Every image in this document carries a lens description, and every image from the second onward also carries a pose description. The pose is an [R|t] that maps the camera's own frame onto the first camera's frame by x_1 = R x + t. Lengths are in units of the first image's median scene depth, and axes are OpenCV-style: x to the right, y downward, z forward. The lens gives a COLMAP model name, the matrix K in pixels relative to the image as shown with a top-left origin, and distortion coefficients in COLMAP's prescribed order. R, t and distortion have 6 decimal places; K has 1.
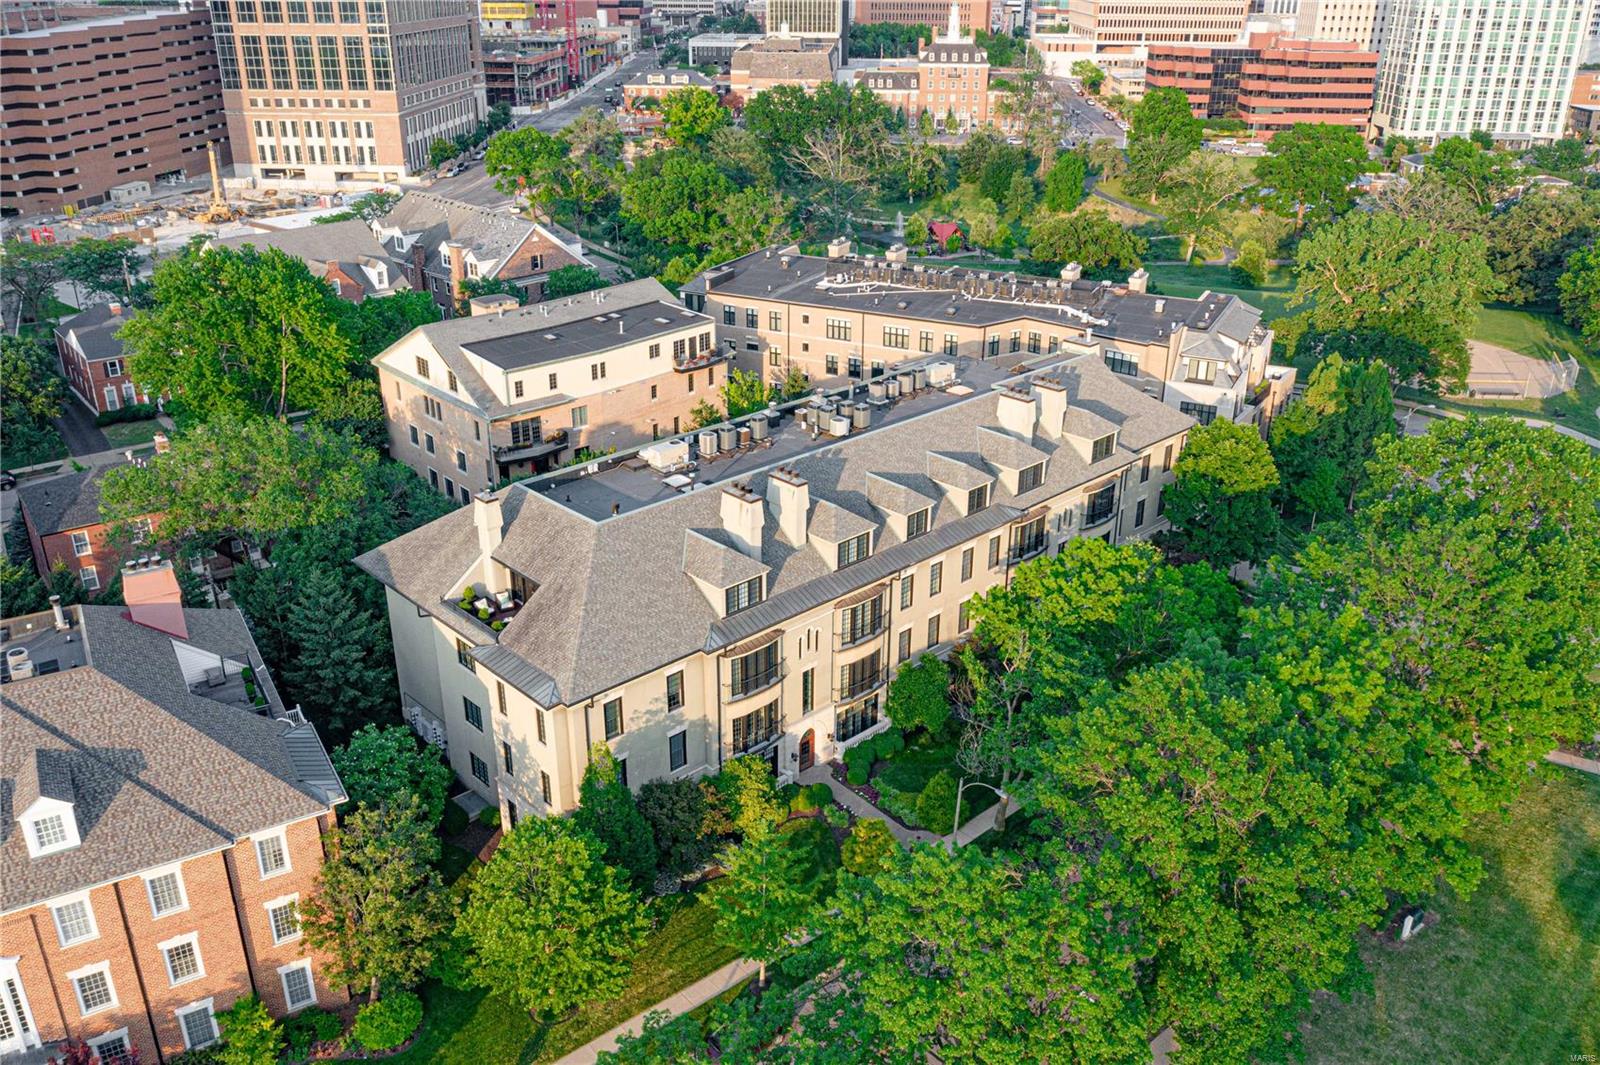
lens RADIAL K [[1331.6, 0, 800.0], [0, 1331.6, 532.5], [0, 0, 1]] dist [-0.020836, -0.000042]
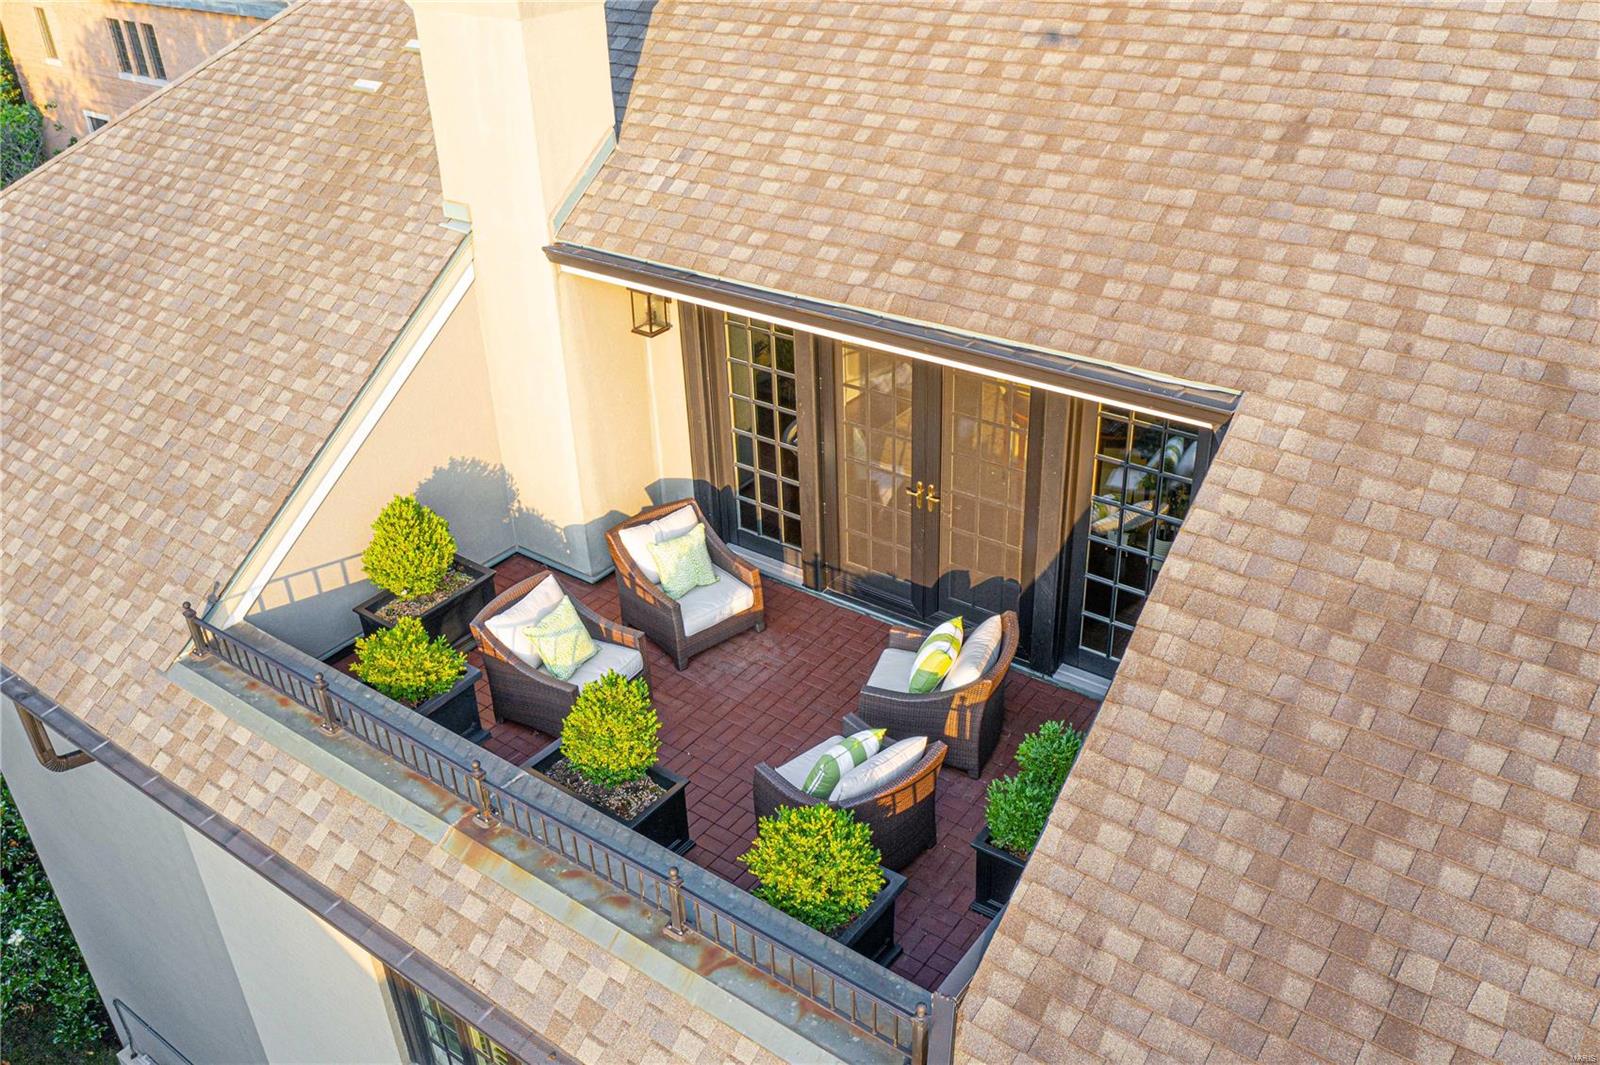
lens RADIAL K [[1331.6, 0, 800.0], [0, 1331.6, 532.5], [0, 0, 1]] dist [-0.020836, -0.000042]
pose [[0.984405, -0.121101, 0.127600, -0.226752], [0.106958, 0.987888, 0.112416, 0.033347], [-0.139668, -0.097015, 0.985434, 0.863102]]
